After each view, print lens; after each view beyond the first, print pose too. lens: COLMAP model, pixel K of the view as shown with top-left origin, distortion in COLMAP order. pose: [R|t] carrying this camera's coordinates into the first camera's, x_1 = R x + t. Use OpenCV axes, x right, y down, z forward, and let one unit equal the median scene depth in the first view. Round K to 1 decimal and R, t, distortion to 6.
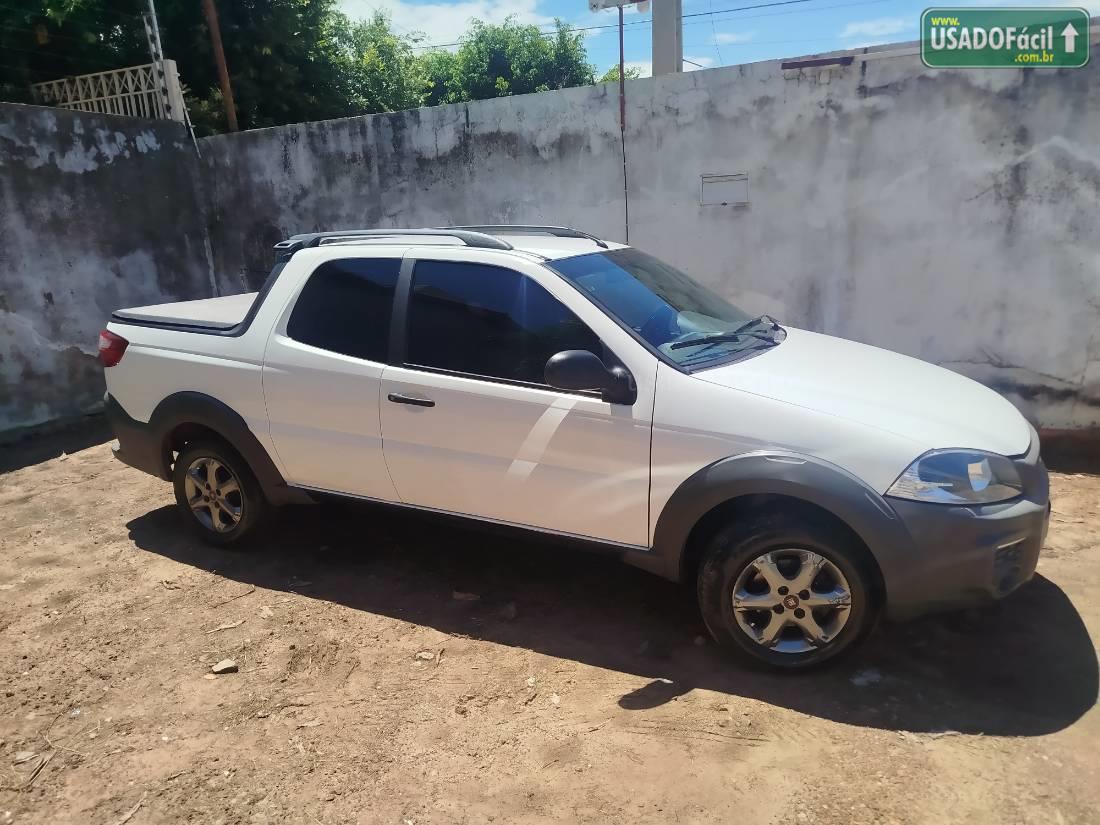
lens RADIAL K [[756.8, 0, 550.0], [0, 756.8, 412.5], [0, 0, 1]] dist [0.045182, -0.058833]
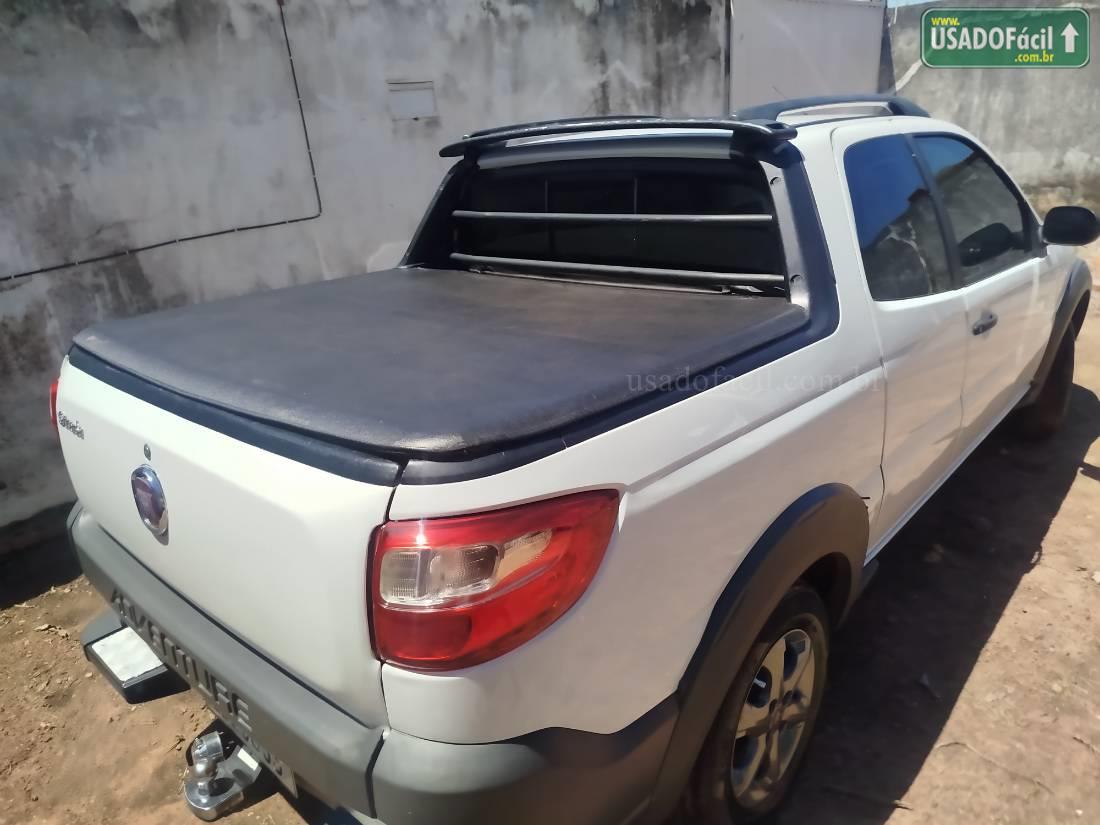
lens RADIAL K [[782.3, 0, 555.0], [0, 782.3, 418.1], [0, 0, 1]] dist [-0.001000, -0.007650]
pose [[0.273767, -0.328388, 0.903998, -0.582703], [0.302020, 0.921716, 0.243360, -0.140221], [-0.913146, 0.206402, 0.351516, 0.644810]]
